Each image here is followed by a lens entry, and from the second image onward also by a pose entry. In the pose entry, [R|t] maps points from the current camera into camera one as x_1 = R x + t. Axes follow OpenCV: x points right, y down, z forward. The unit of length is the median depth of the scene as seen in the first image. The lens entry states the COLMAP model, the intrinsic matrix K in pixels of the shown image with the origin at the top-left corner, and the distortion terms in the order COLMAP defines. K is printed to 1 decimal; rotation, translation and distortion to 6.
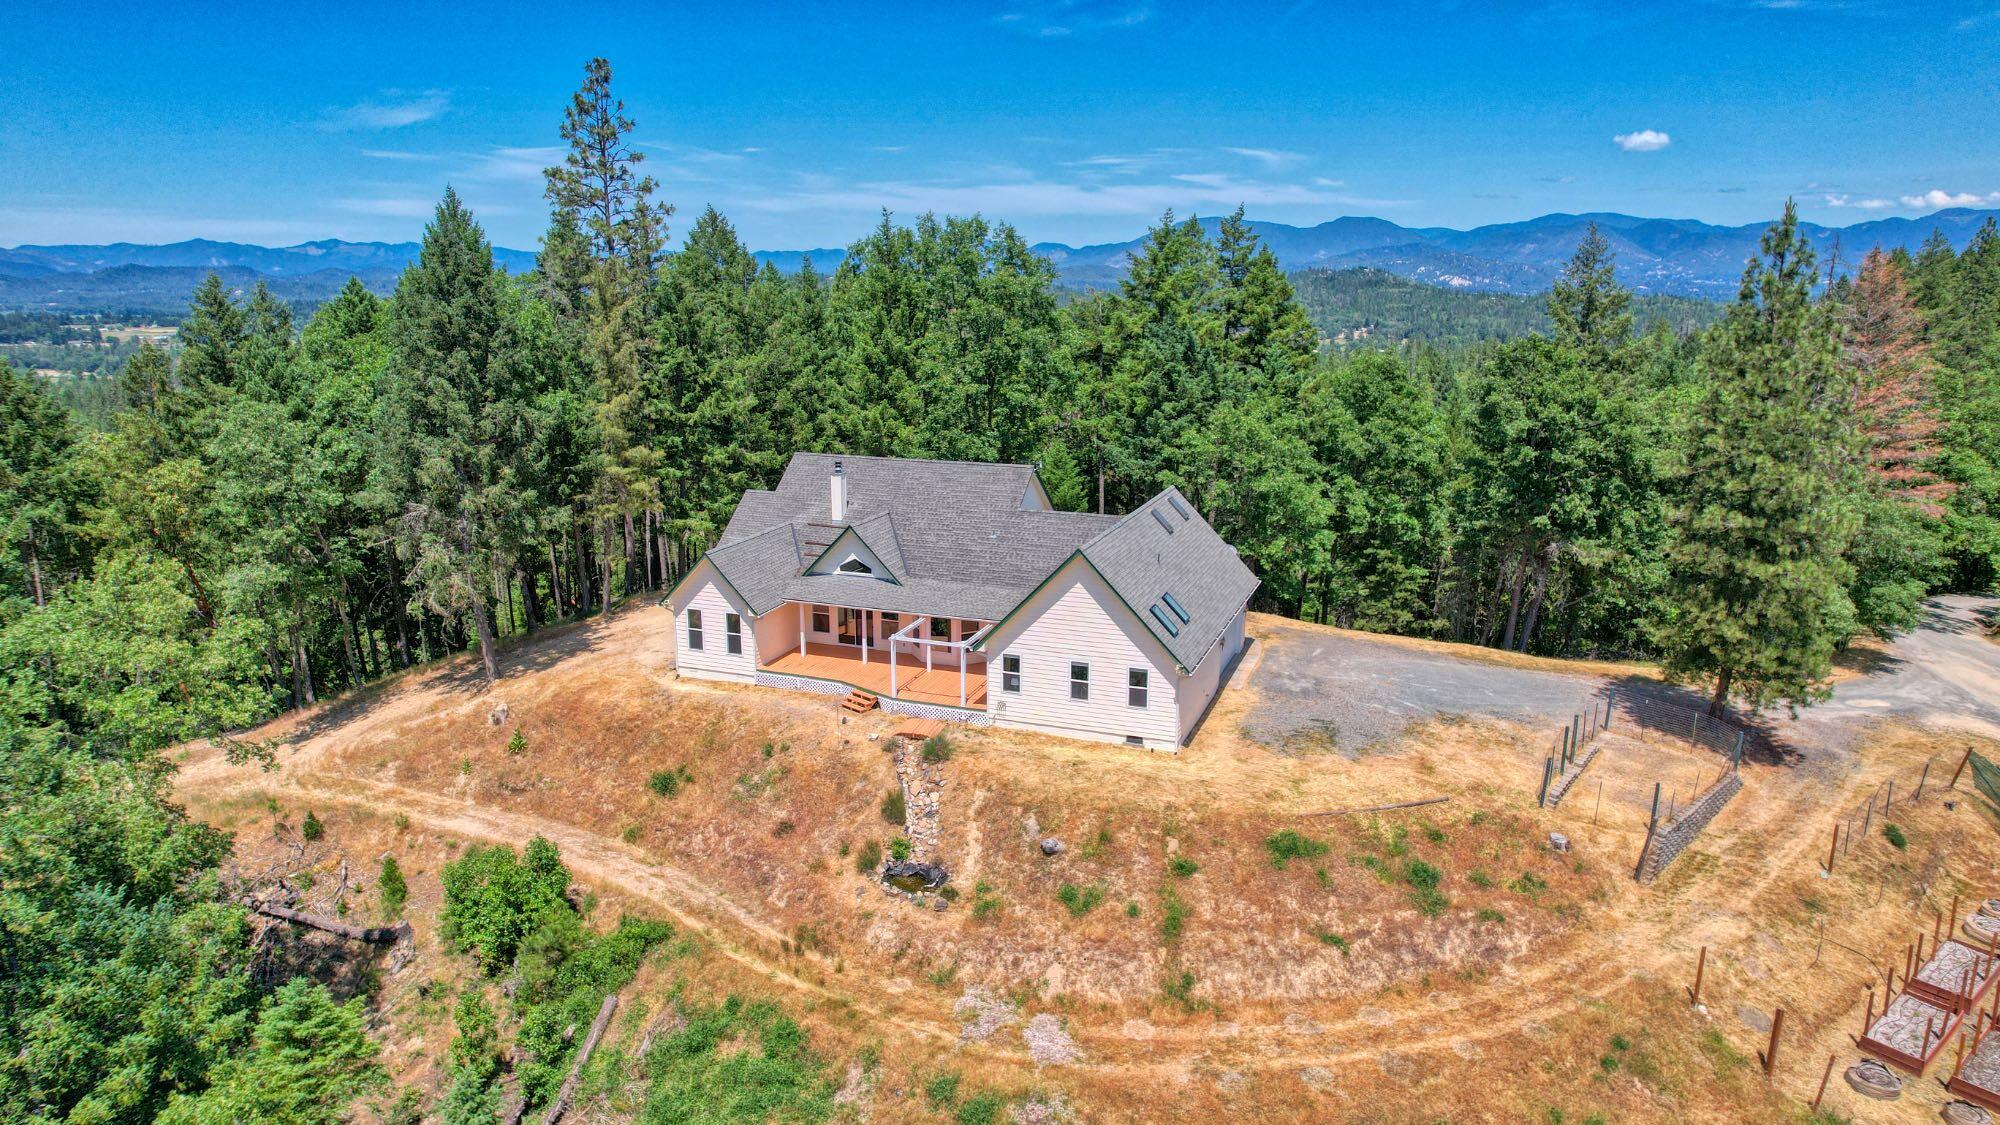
lens RADIAL K [[1280.0, 0, 990.6], [0, 1280.0, 562.3], [0, 0, 1]] dist [-0.078265, 0.073119]
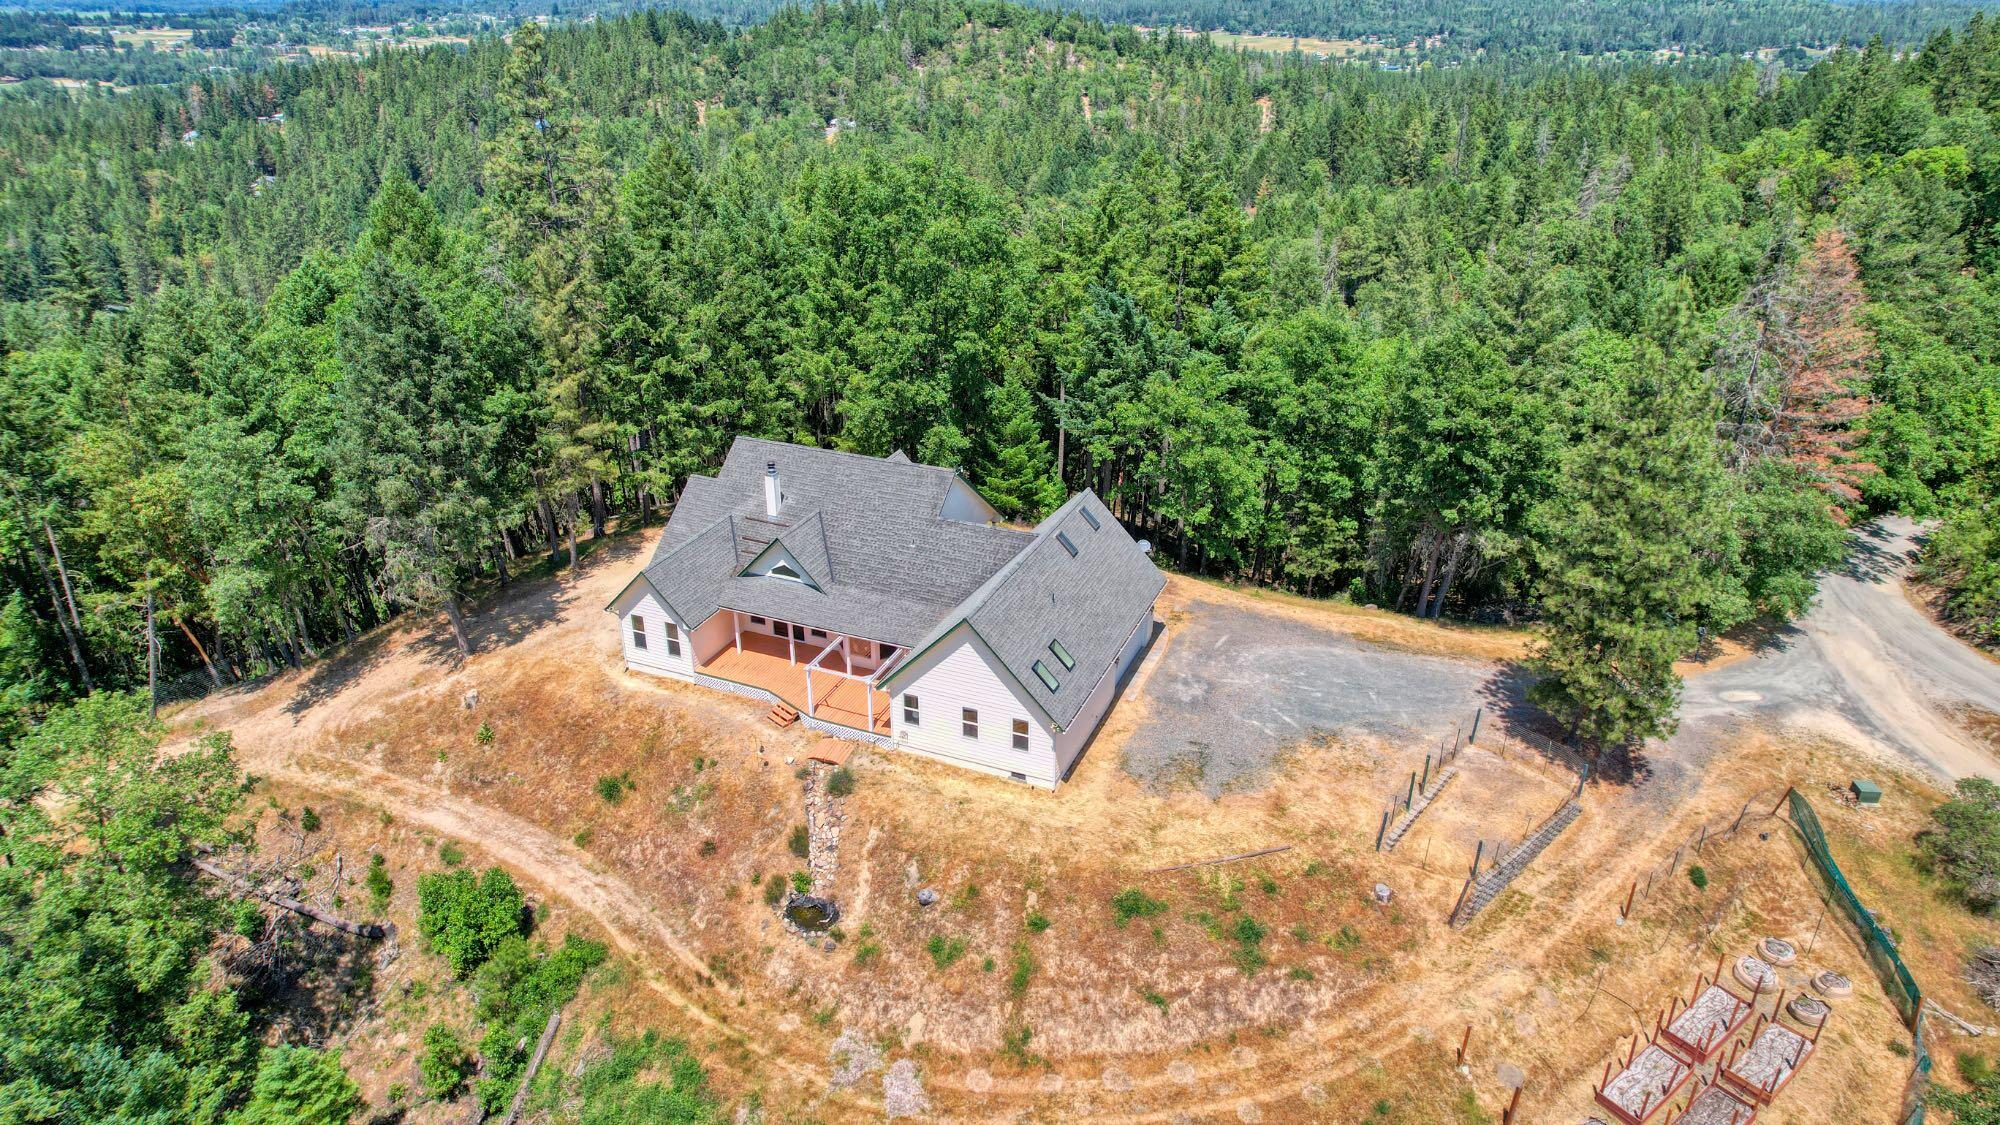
lens RADIAL K [[1277.1, 0, 990.8], [0, 1277.1, 564.9], [0, 0, 1]] dist [-0.074936, 0.068641]
pose [[0.999281, 0.015632, -0.034530, 0.128171], [-0.007579, 0.975002, 0.222066, -0.297130], [0.037138, -0.221645, 0.974420, -0.047888]]
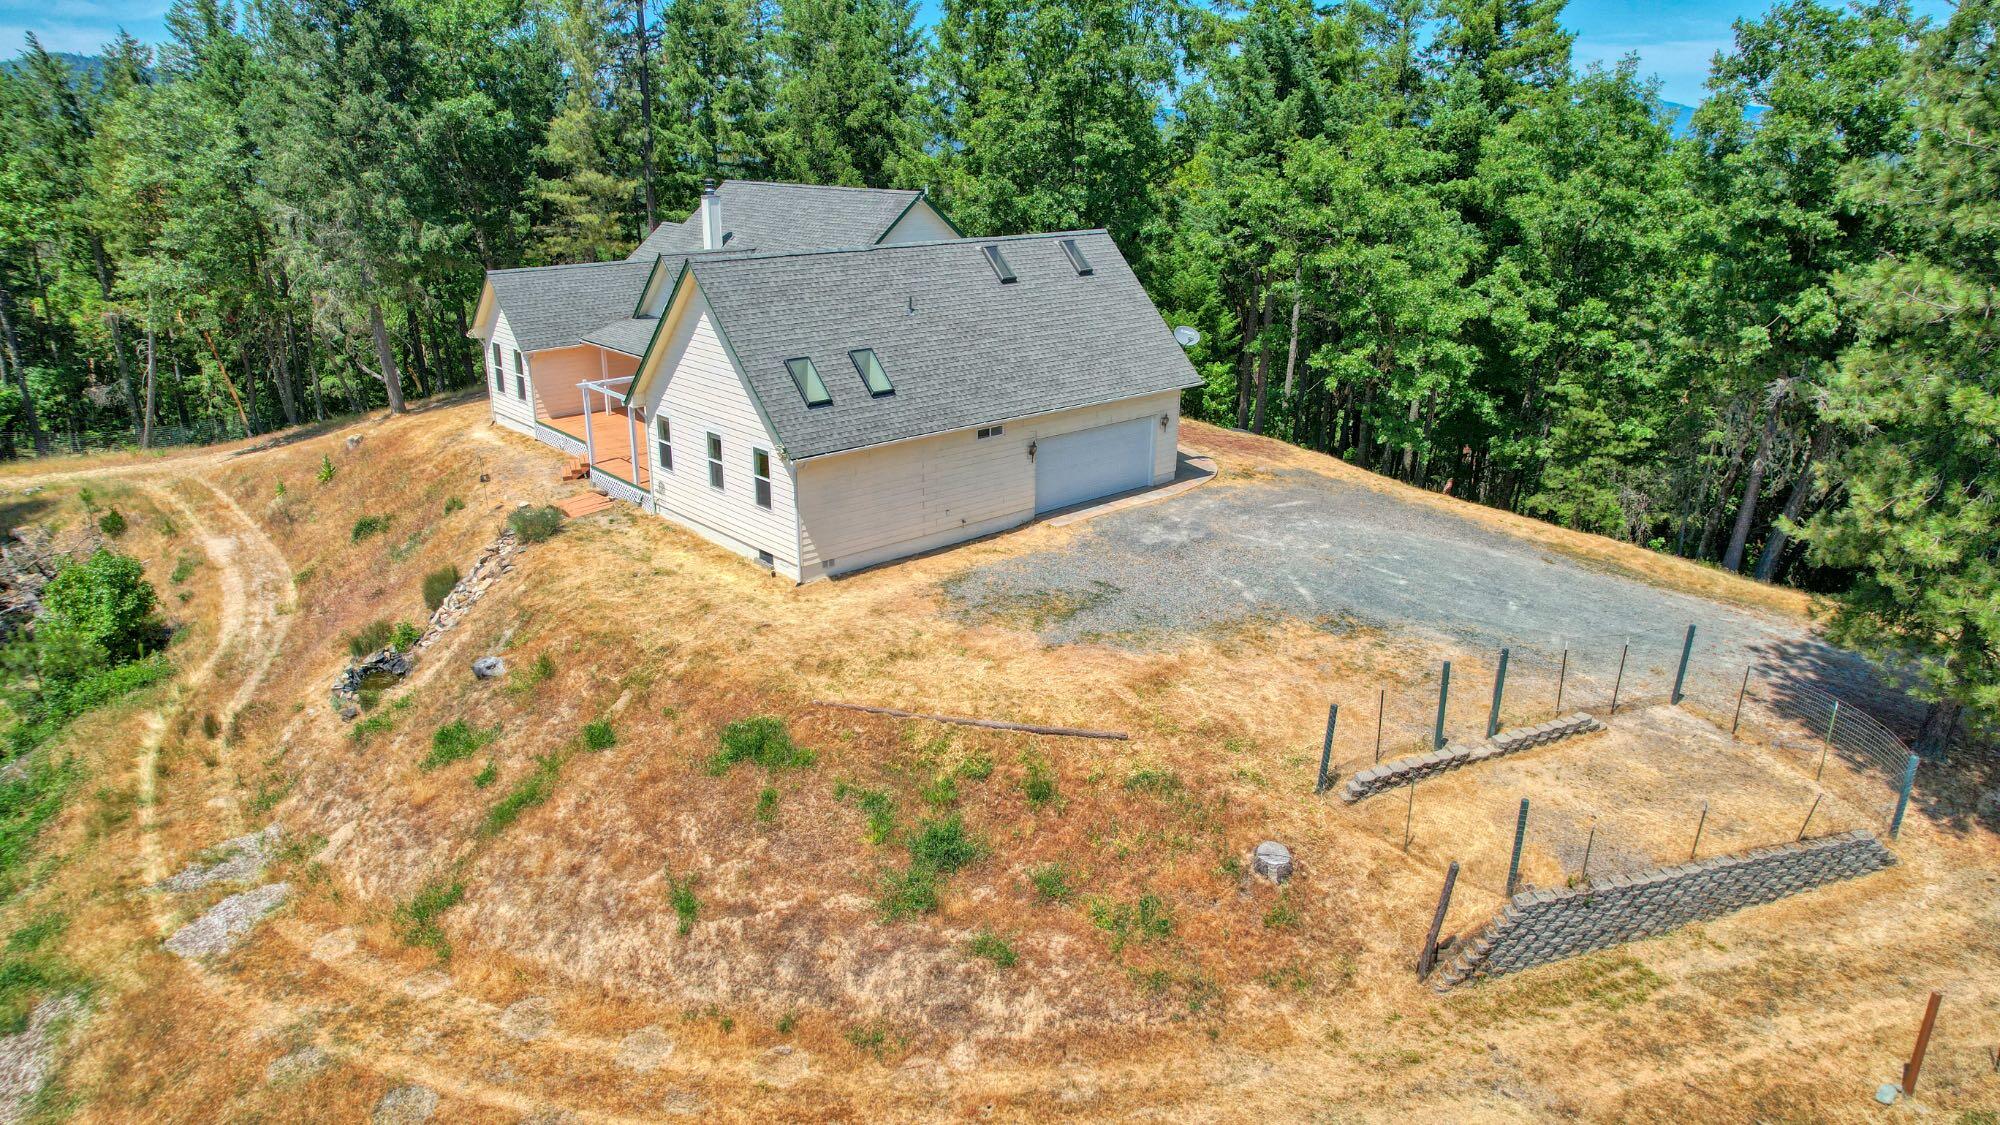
lens RADIAL K [[1280.0, 0, 990.6], [0, 1280.0, 562.3], [0, 0, 1]] dist [-0.078265, 0.073119]
pose [[0.887739, 0.154745, -0.433560, 0.526910], [-0.109752, 0.985796, 0.127124, 0.044666], [0.447074, -0.065269, 0.892113, 0.465533]]
